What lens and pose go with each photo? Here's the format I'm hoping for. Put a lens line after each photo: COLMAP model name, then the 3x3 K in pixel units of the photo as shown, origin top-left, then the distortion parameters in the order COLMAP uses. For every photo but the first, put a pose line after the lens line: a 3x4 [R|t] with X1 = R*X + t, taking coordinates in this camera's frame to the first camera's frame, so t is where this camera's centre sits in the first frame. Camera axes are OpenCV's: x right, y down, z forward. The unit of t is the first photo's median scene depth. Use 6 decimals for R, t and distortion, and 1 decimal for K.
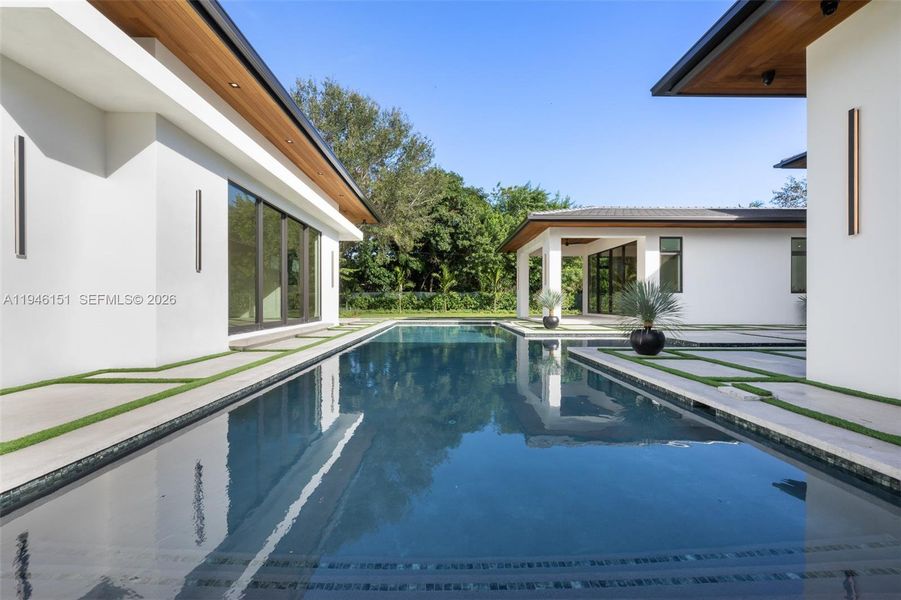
lens RADIAL K [[358.0, 0, 447.1], [0, 358.0, 304.4], [0, 0, 1]] dist [-0.001397, 0.000064]
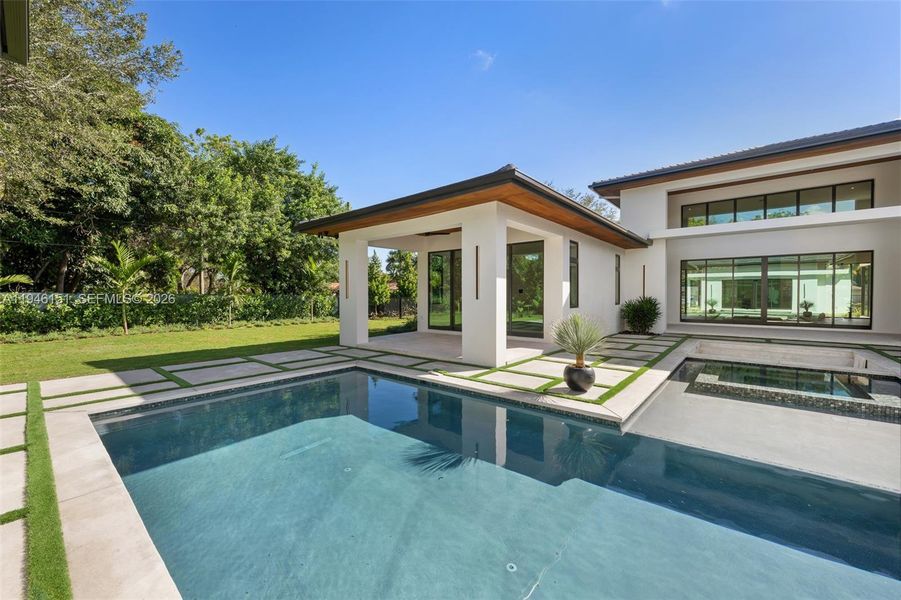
lens RADIAL K [[355.9, 0, 447.1], [0, 355.9, 298.9], [0, 0, 1]] dist [-0.000978, -0.000103]
pose [[0.648705, -0.008759, 0.760990, -0.095310], [0.007950, 0.999957, 0.004733, -0.027244], [-0.760999, 0.002979, 0.648746, 0.315086]]
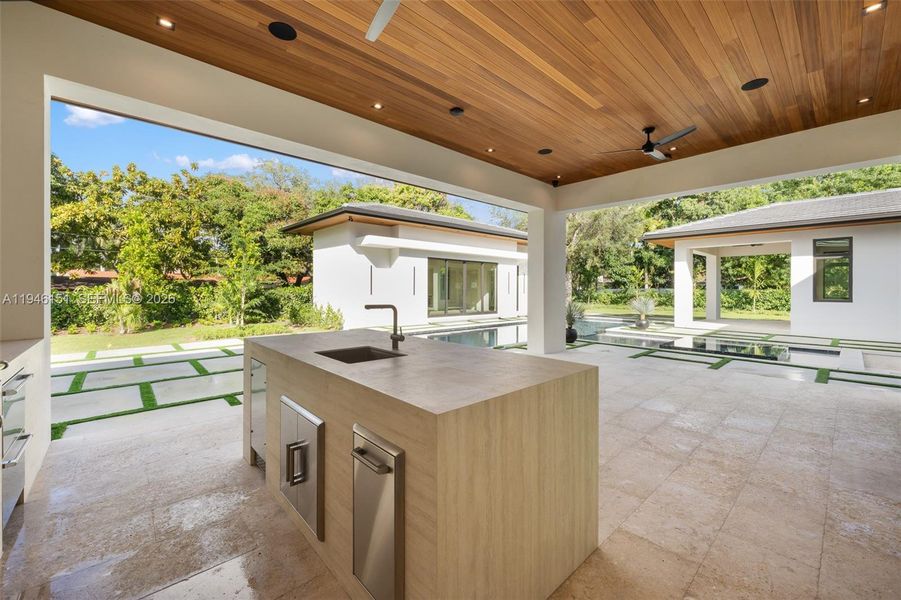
lens RADIAL K [[362.7, 0, 447.7], [0, 362.7, 290.7], [0, 0, 1]] dist [-0.000372, -0.000385]
pose [[0.665441, 0.004474, -0.746437, 0.303094], [-0.009393, 0.999953, -0.002380, -0.022637], [0.746391, 0.008595, 0.665452, -0.133444]]
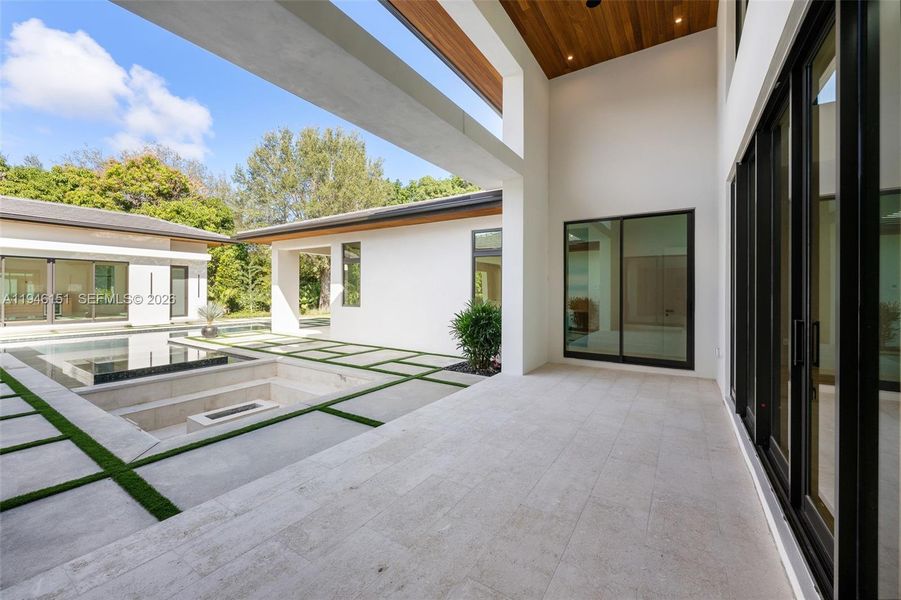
lens RADIAL K [[360.8, 0, 448.7], [0, 360.8, 291.5], [0, 0, 1]] dist [-0.000727, 0.000149]
pose [[0.830793, 0.003226, -0.556572, 0.601546], [-0.007915, 0.999951, -0.006020, -0.030512], [0.556525, 0.009406, 0.830778, 0.186094]]
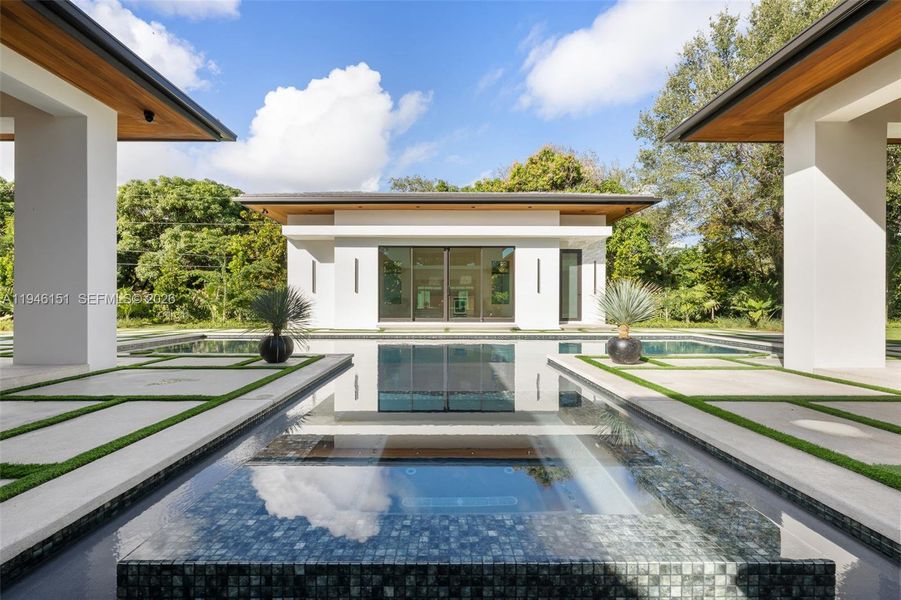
lens RADIAL K [[358.0, 0, 447.1], [0, 358.0, 304.4], [0, 0, 1]] dist [-0.001397, 0.000064]
pose [[-0.004209, -0.000691, -0.999991, 0.302712], [-0.009522, 0.999954, -0.000651, -0.004458], [0.999946, 0.009519, -0.004215, 0.296959]]
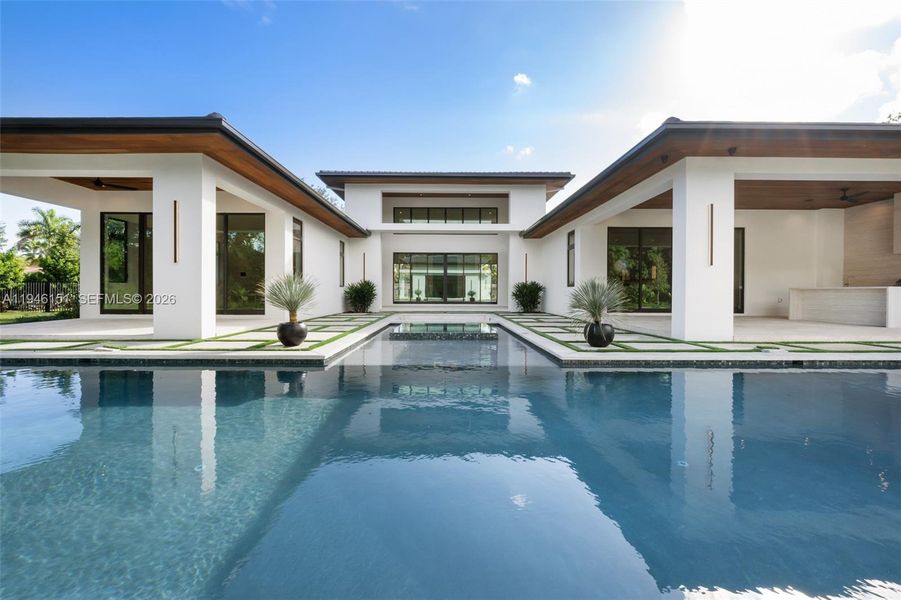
lens RADIAL K [[358.9, 0, 448.9], [0, 358.9, 295.2], [0, 0, 1]] dist [-0.001923, 0.000249]
pose [[-0.002648, -0.006092, 0.999978, -0.110410], [0.005631, 0.999965, 0.006107, -0.004237], [-0.999981, 0.005647, -0.002614, 0.294515]]
